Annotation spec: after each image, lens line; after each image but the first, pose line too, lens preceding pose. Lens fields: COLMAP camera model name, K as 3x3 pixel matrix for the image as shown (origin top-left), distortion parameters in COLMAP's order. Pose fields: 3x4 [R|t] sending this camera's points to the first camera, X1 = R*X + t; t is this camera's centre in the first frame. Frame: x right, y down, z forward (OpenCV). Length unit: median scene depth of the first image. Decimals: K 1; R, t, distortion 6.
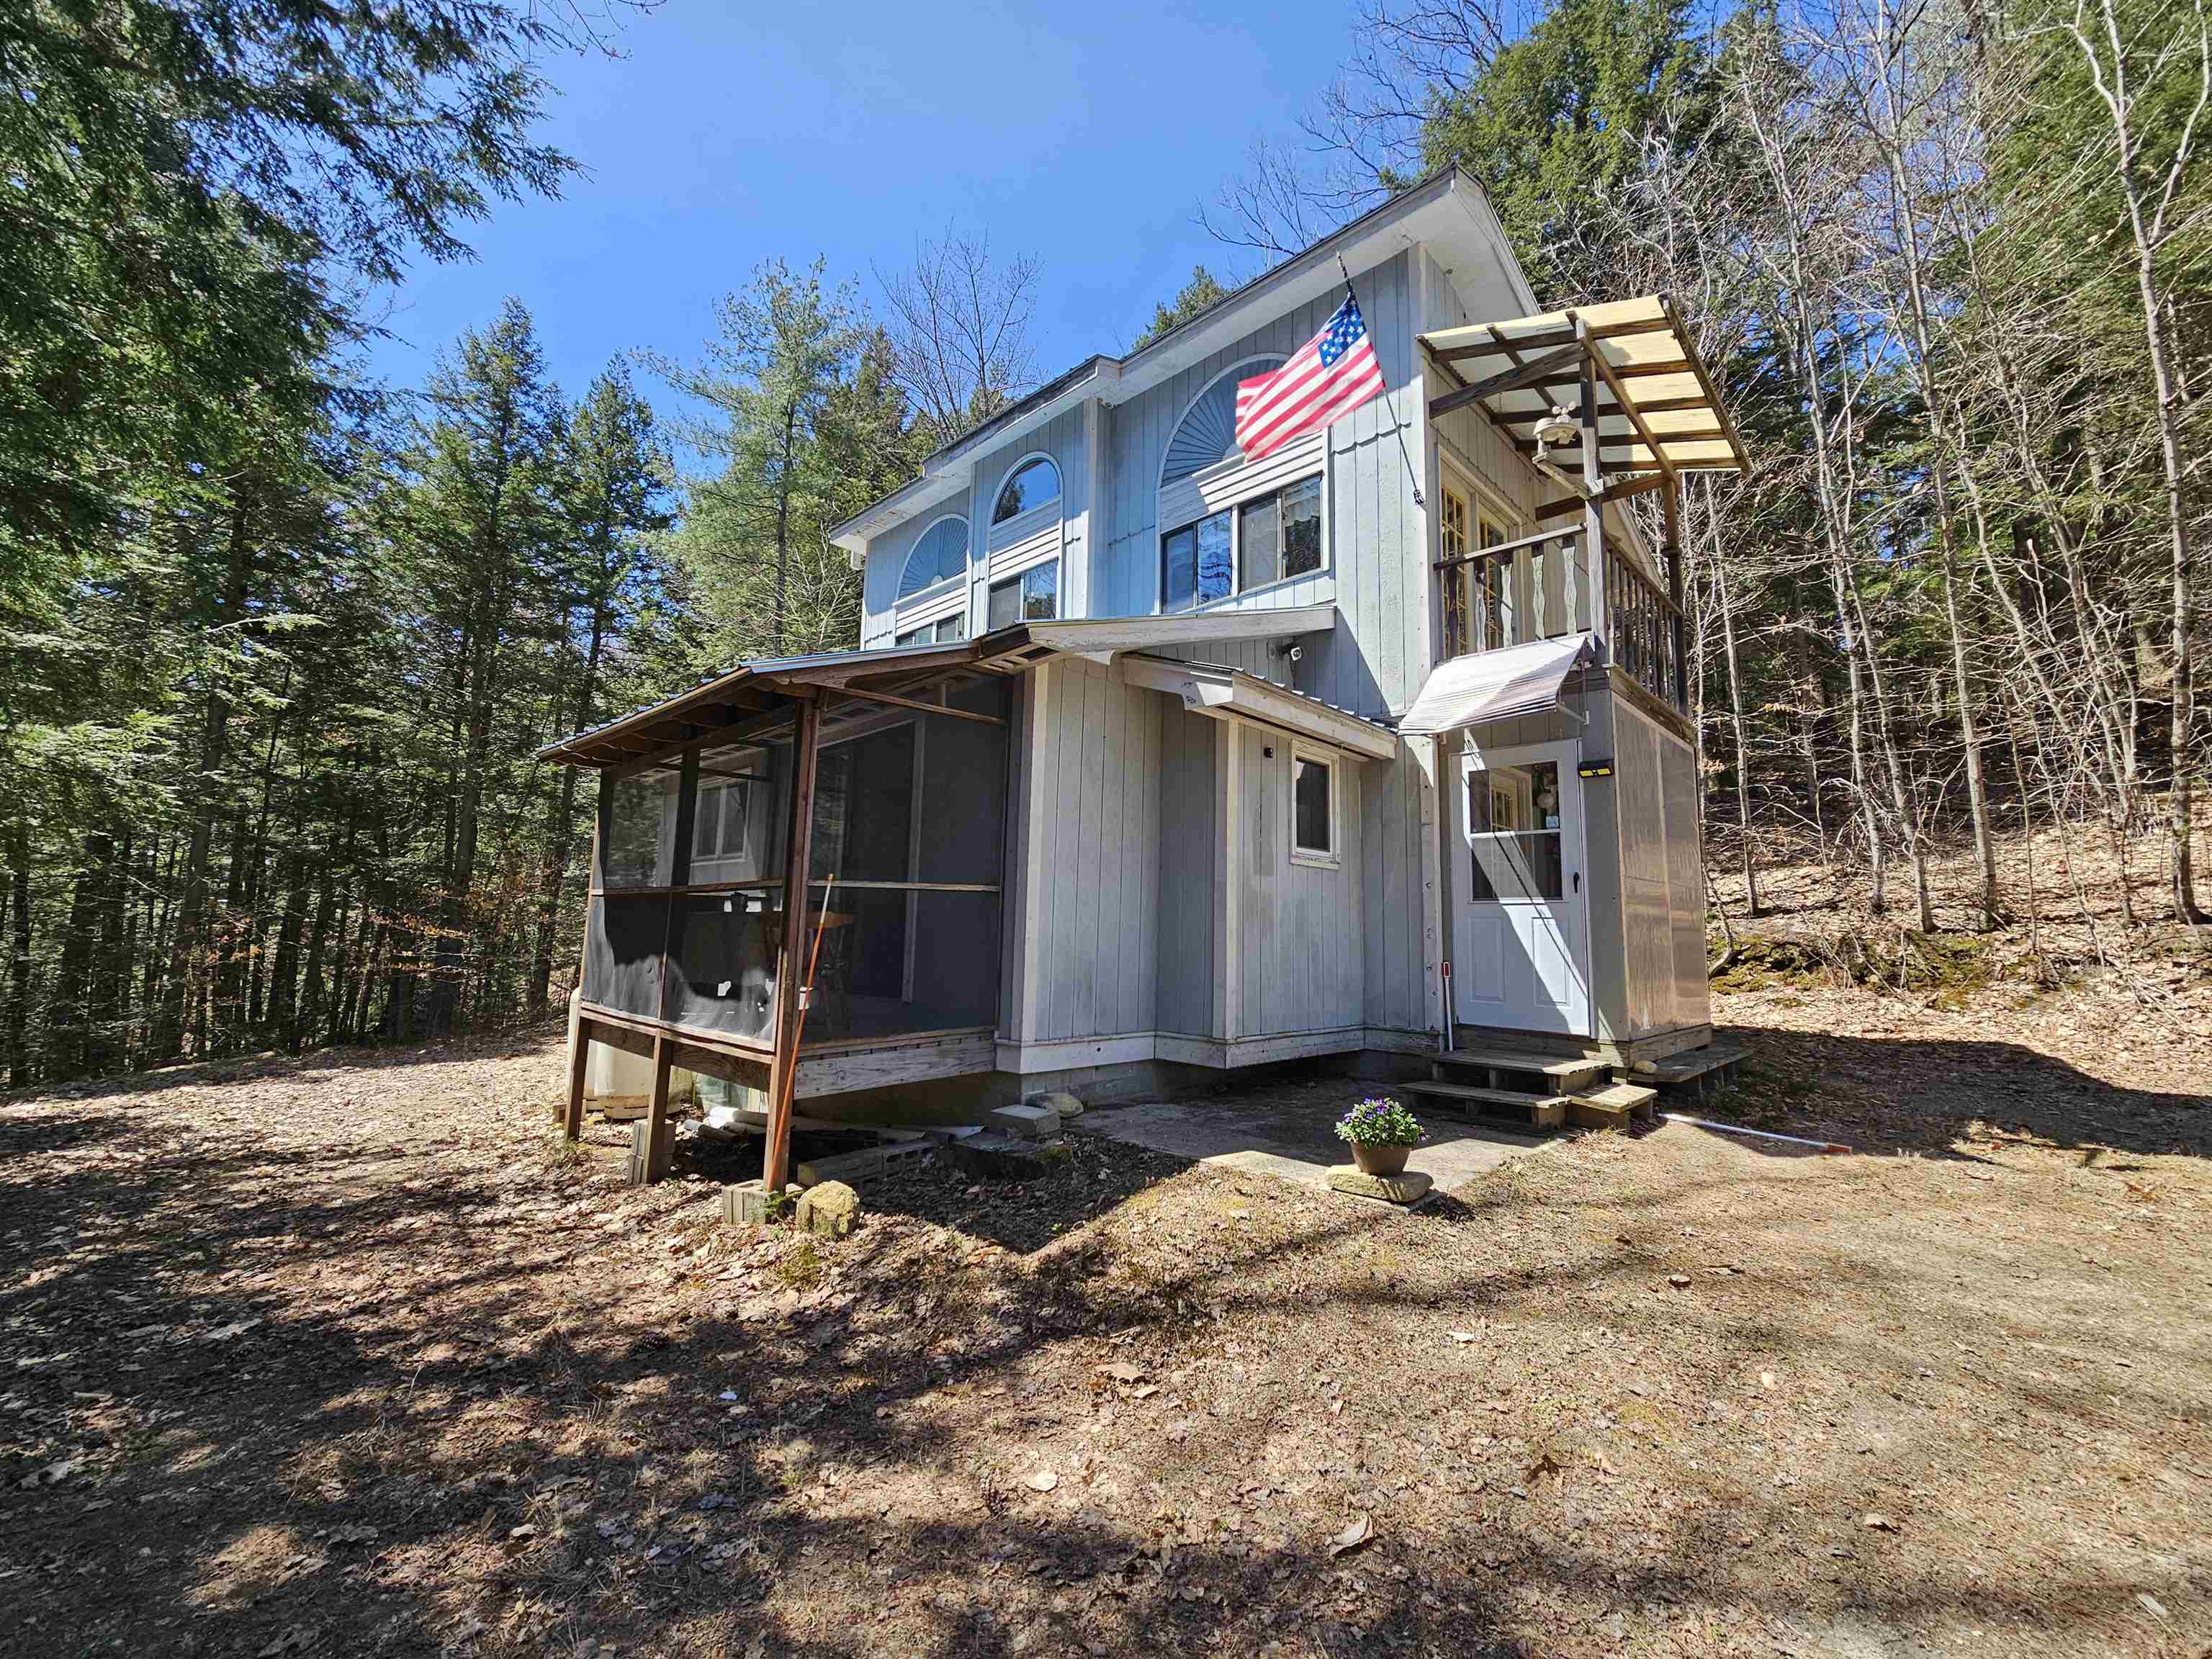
lens RADIAL K [[907.5, 0, 1111.8], [0, 907.5, 818.3], [0, 0, 1]] dist [-0.001351, 0.000363]
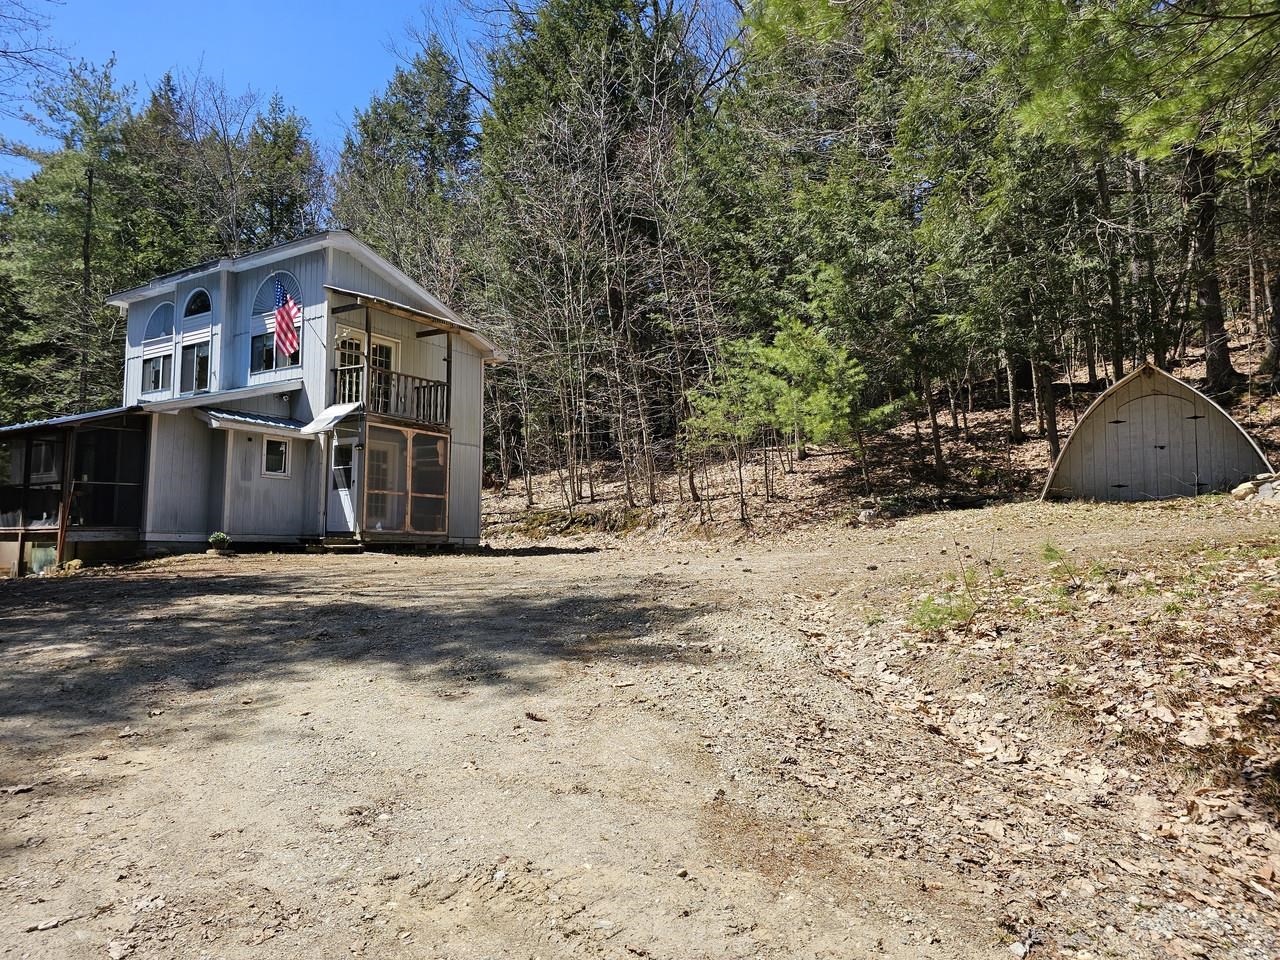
lens RADIAL K [[857.9, 0, 639.3], [0, 857.9, 479.8], [0, 0, 1]] dist [0.078506, -0.072974]
pose [[0.982719, 0.002292, 0.185091, 0.841498], [-0.011796, 0.998666, 0.050262, -0.092552], [-0.184729, -0.051577, 0.981435, -1.906779]]
